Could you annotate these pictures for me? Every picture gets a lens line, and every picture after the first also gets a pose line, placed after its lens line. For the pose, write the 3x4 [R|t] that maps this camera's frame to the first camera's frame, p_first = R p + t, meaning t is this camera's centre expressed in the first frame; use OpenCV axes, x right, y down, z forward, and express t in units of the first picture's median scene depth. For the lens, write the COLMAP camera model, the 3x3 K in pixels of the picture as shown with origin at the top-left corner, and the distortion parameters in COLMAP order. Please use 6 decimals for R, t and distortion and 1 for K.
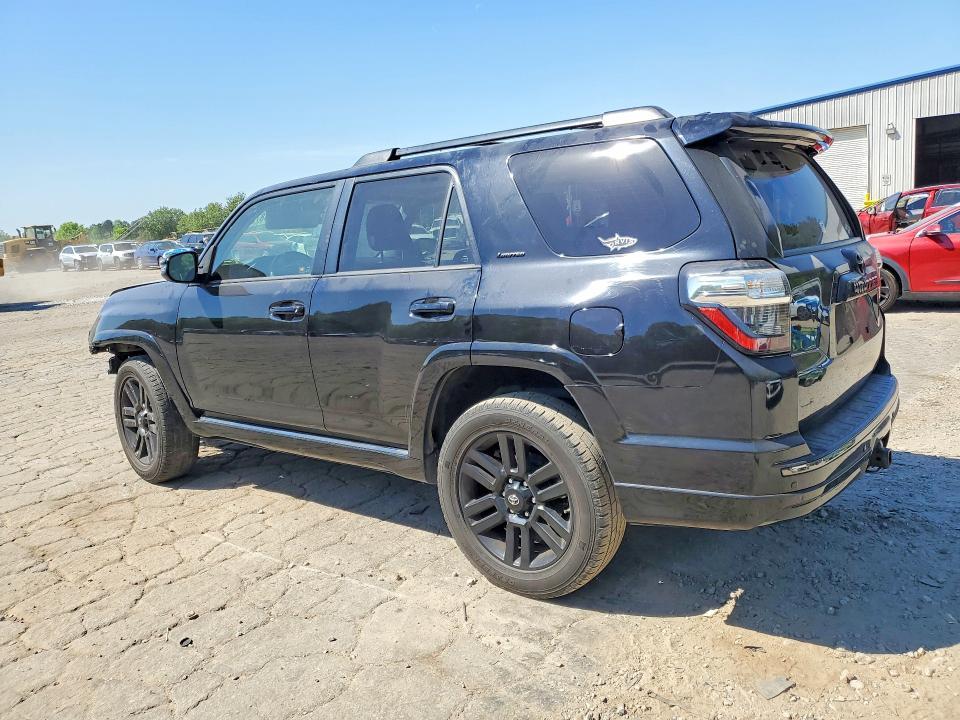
lens RADIAL K [[786.2, 0, 480.0], [0, 786.2, 360.0], [0, 0, 1]] dist [-0.001551, -0.000485]
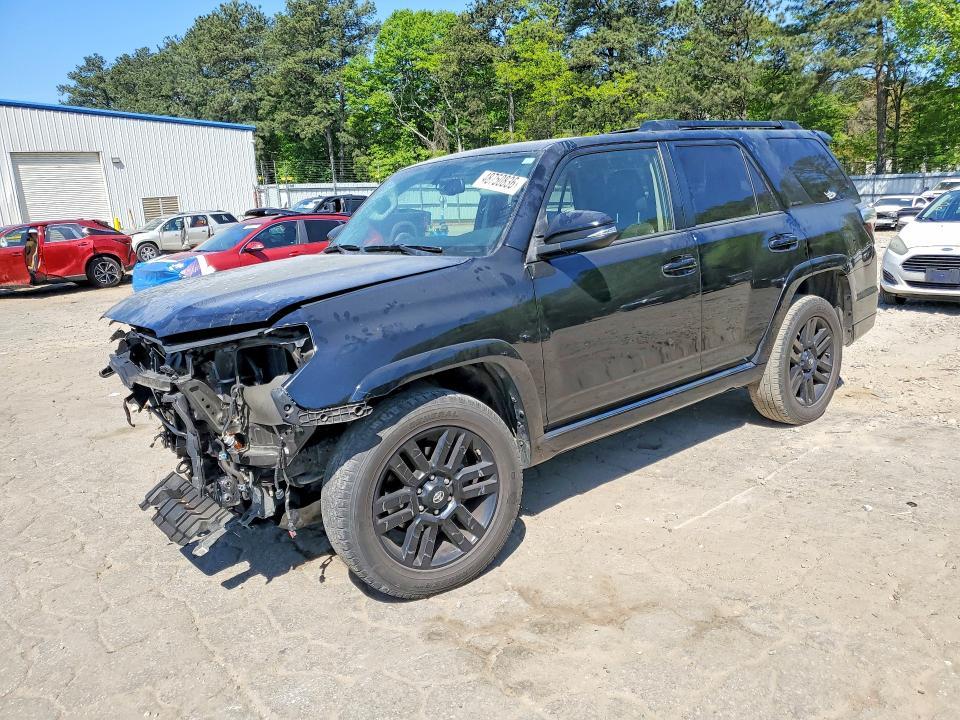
lens RADIAL K [[786.2, 0, 480.0], [0, 786.2, 360.0], [0, 0, 1]] dist [-0.001551, -0.000485]
pose [[0.191144, -0.151788, 0.969755, -1.178565], [0.221883, 0.969080, 0.107948, -0.100567], [-0.956155, 0.194538, 0.218913, 0.948485]]
